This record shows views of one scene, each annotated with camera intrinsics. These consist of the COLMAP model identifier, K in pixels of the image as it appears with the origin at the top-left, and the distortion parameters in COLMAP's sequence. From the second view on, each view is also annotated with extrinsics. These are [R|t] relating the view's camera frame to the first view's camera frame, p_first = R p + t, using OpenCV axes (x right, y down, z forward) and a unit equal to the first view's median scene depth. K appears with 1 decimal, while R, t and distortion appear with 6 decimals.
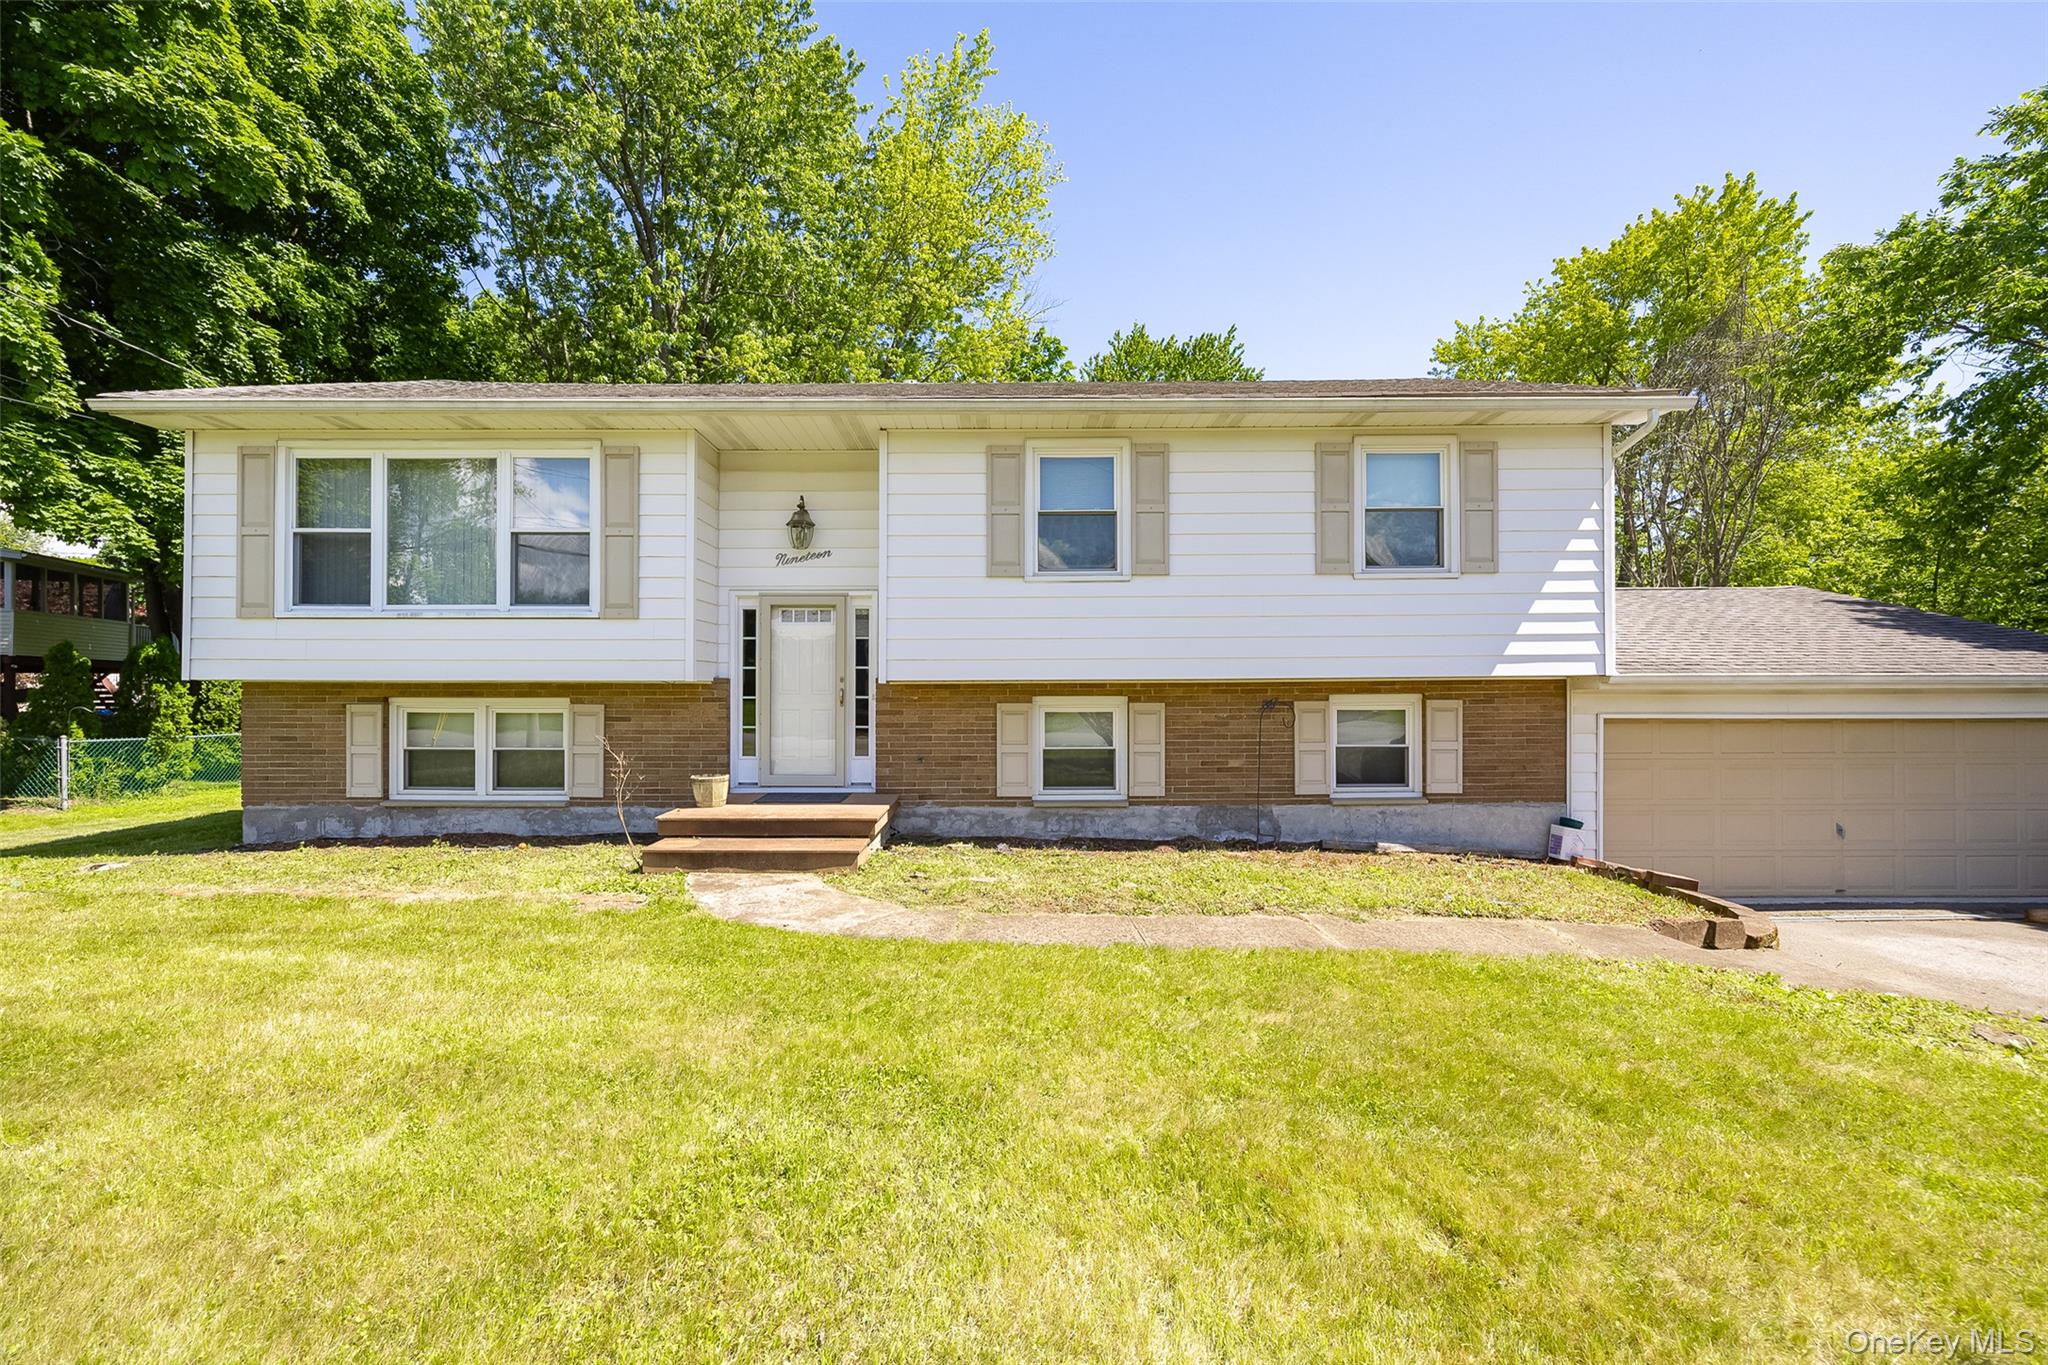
lens RADIAL K [[814.2, 0, 1023.7], [0, 814.2, 669.5], [0, 0, 1]] dist [-0.002849, 0.000860]
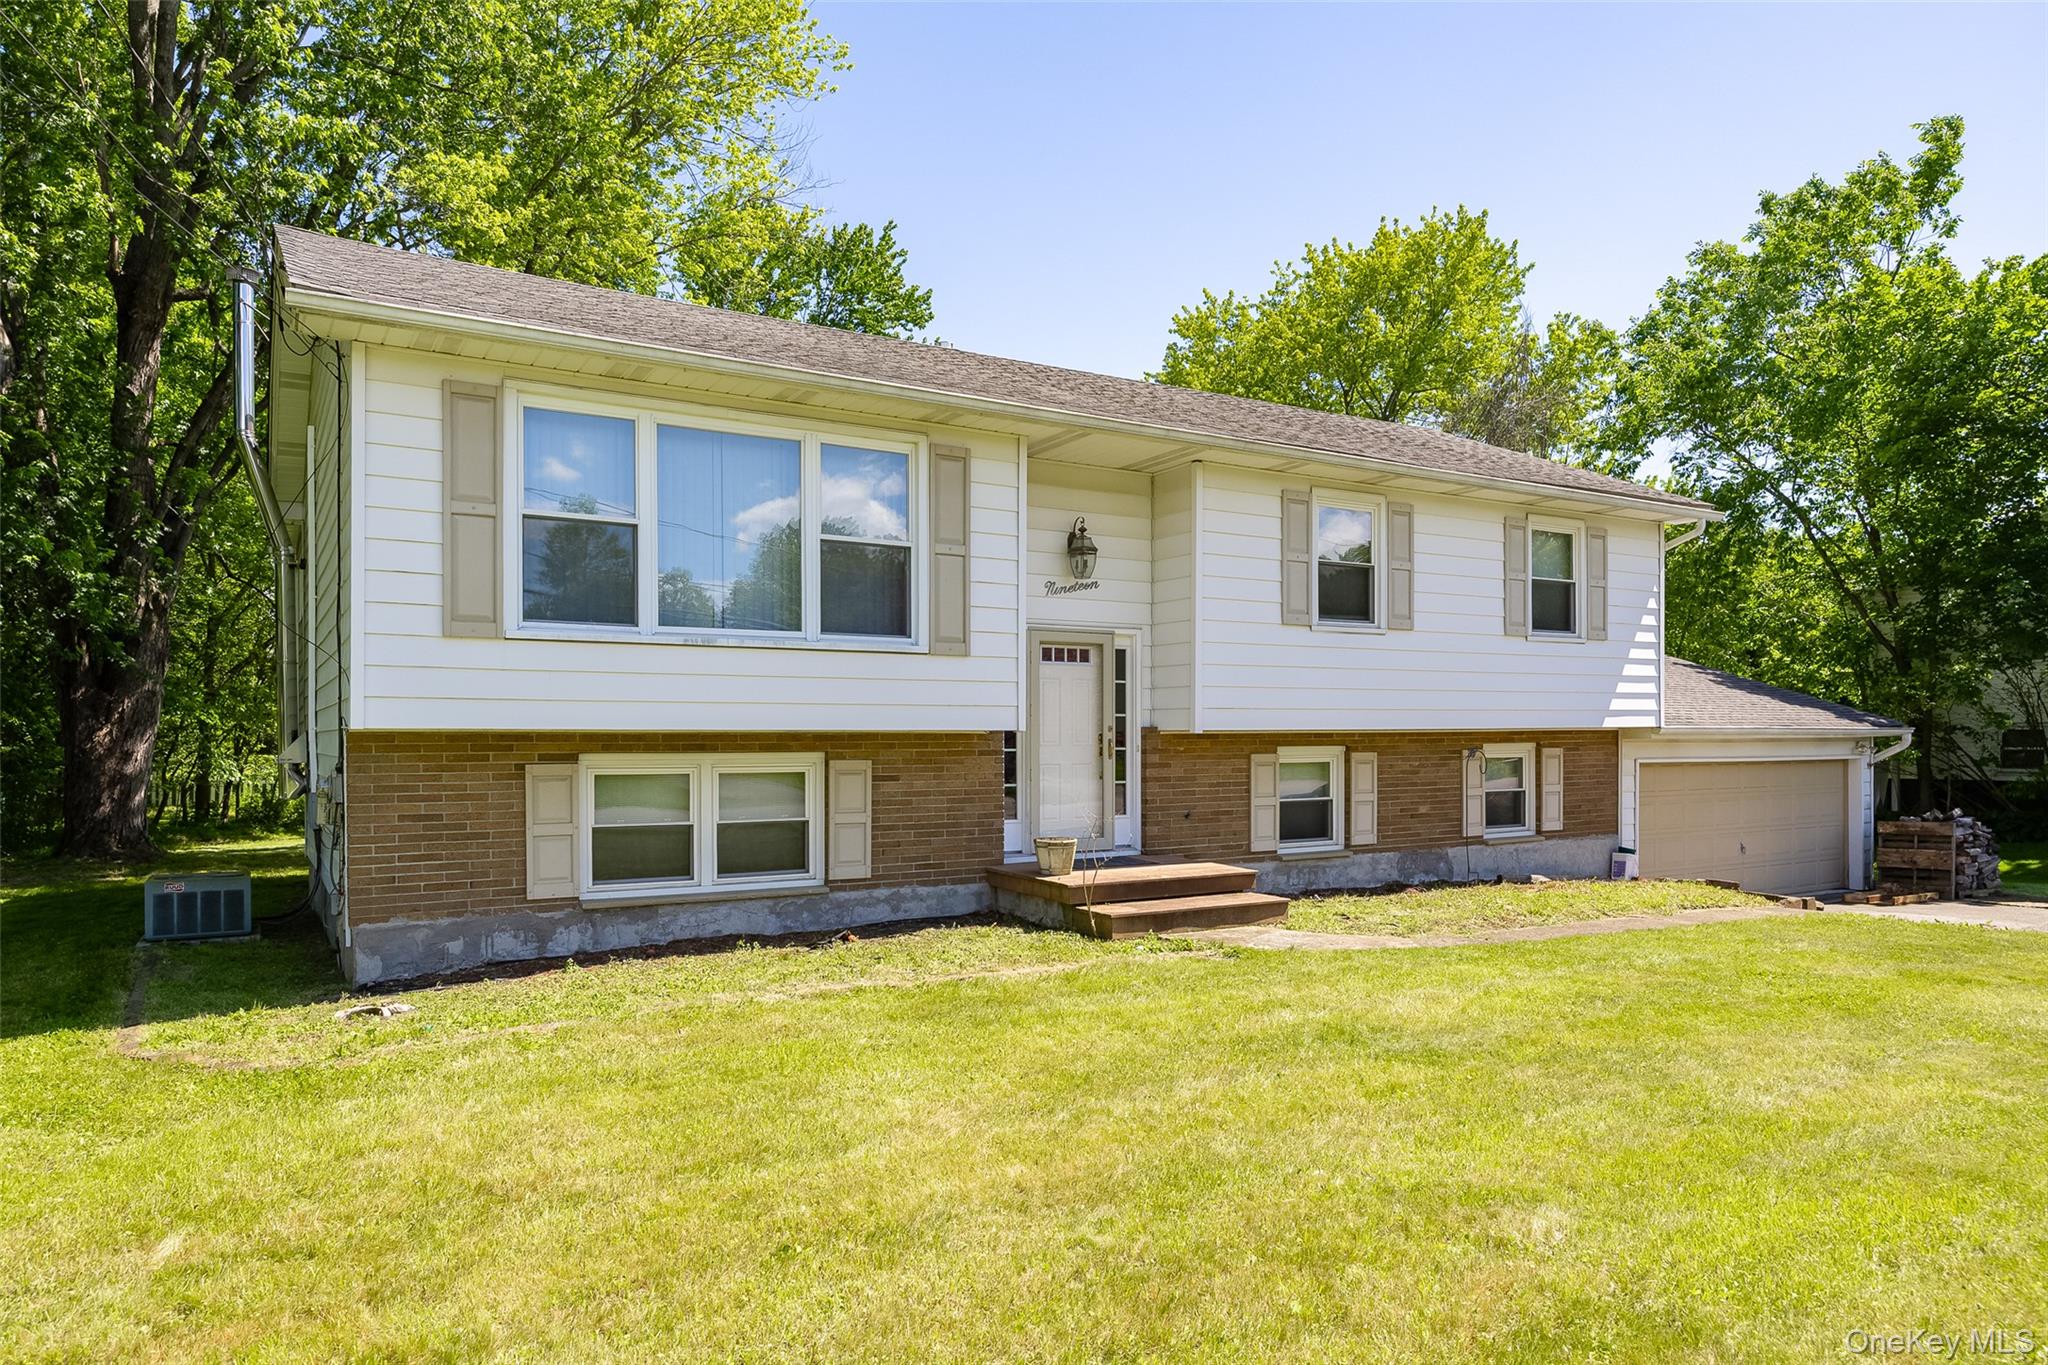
lens RADIAL K [[1315.7, 0, 1024.2], [0, 1315.7, 699.3], [0, 0, 1]] dist [-0.001174, -0.000274]
pose [[0.846513, 0.013398, 0.532200, -1.072814], [-0.015132, 0.999885, -0.001103, -0.016855], [-0.532154, -0.007119, 0.846618, -0.158448]]
